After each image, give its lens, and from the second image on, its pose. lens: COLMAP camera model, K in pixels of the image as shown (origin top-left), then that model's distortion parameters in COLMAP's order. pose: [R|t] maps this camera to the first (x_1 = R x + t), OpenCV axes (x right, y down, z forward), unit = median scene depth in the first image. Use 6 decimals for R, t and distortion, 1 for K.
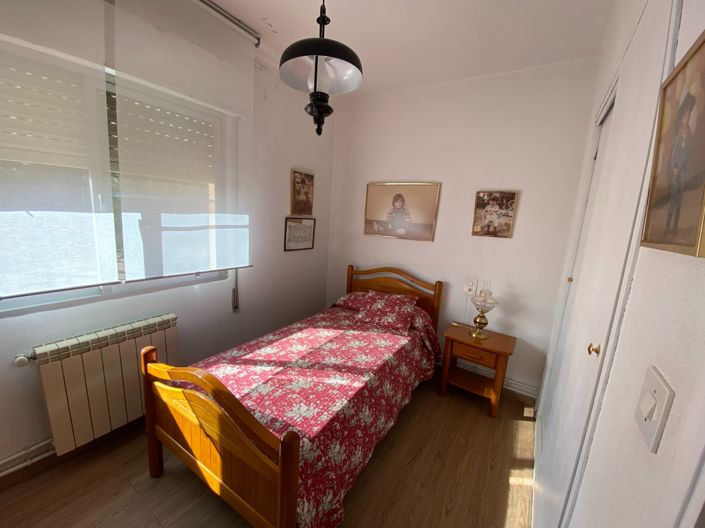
lens RADIAL K [[285.1, 0, 349.4], [0, 285.1, 264.4], [0, 0, 1]] dist [0.020693, -0.020844]
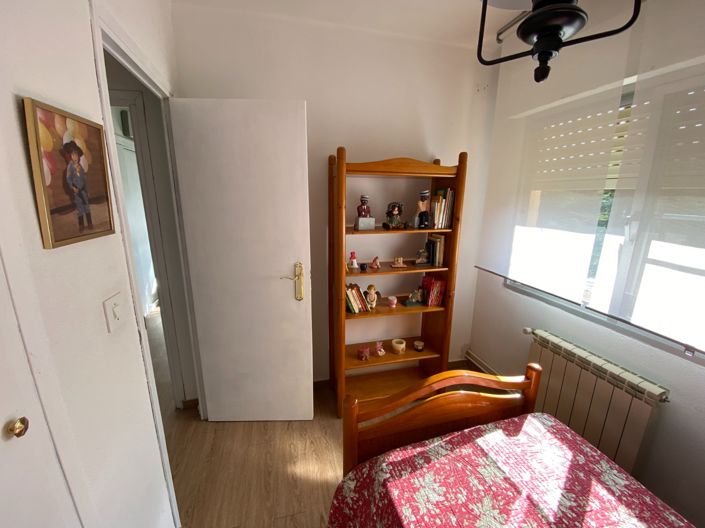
lens RADIAL K [[285.1, 0, 349.4], [0, 285.1, 264.4], [0, 0, 1]] dist [0.020693, -0.020844]
pose [[-0.684326, 0.098588, -0.722481, 0.415419], [-0.176028, 0.939177, 0.294891, -0.212761], [0.707610, 0.328978, -0.625349, 1.002339]]
